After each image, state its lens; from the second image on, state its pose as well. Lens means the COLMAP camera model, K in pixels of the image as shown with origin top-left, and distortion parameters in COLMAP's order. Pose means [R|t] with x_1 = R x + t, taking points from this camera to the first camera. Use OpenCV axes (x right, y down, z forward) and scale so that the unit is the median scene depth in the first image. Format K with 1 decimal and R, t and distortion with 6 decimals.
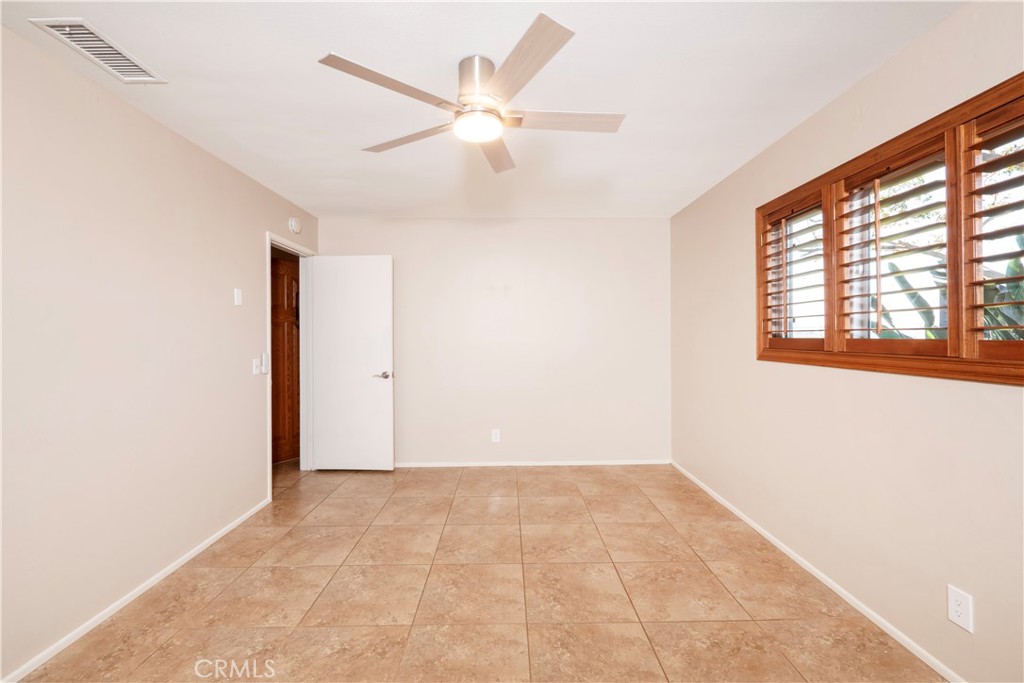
lens RADIAL K [[442.9, 0, 522.7], [0, 442.9, 337.0], [0, 0, 1]] dist [-0.002179, -0.000197]
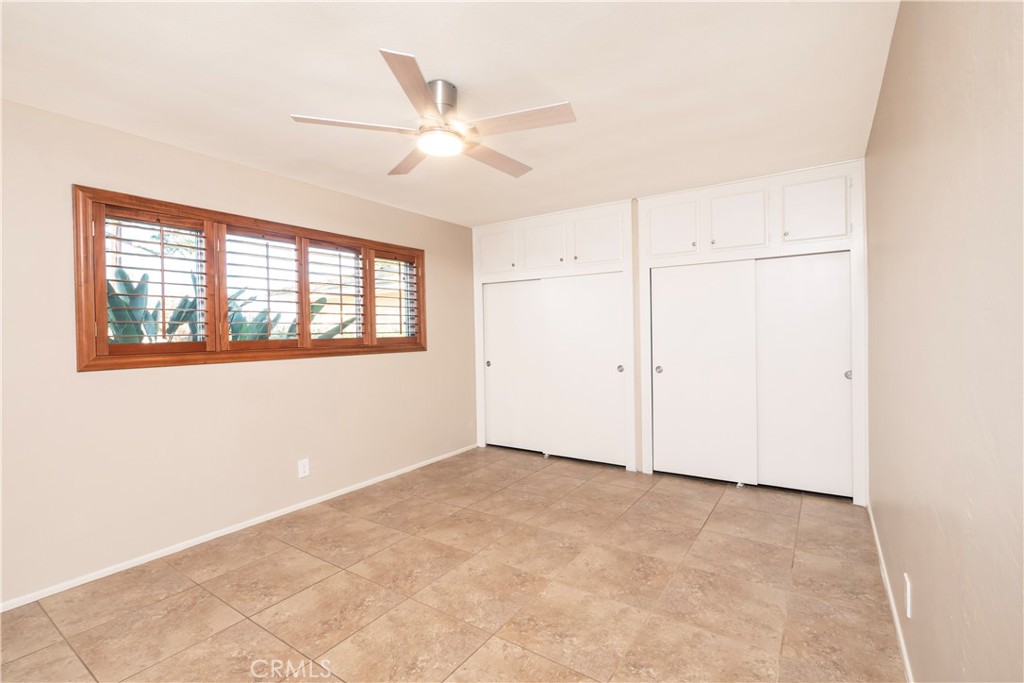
lens RADIAL K [[453.9, 0, 500.8], [0, 453.9, 334.2], [0, 0, 1]] dist [-0.003942, -0.000221]
pose [[-0.798260, 0.019565, 0.601995, -0.819140], [0.026083, 0.999658, 0.002098, 0.001076], [-0.601747, 0.017377, -0.798497, 1.667564]]
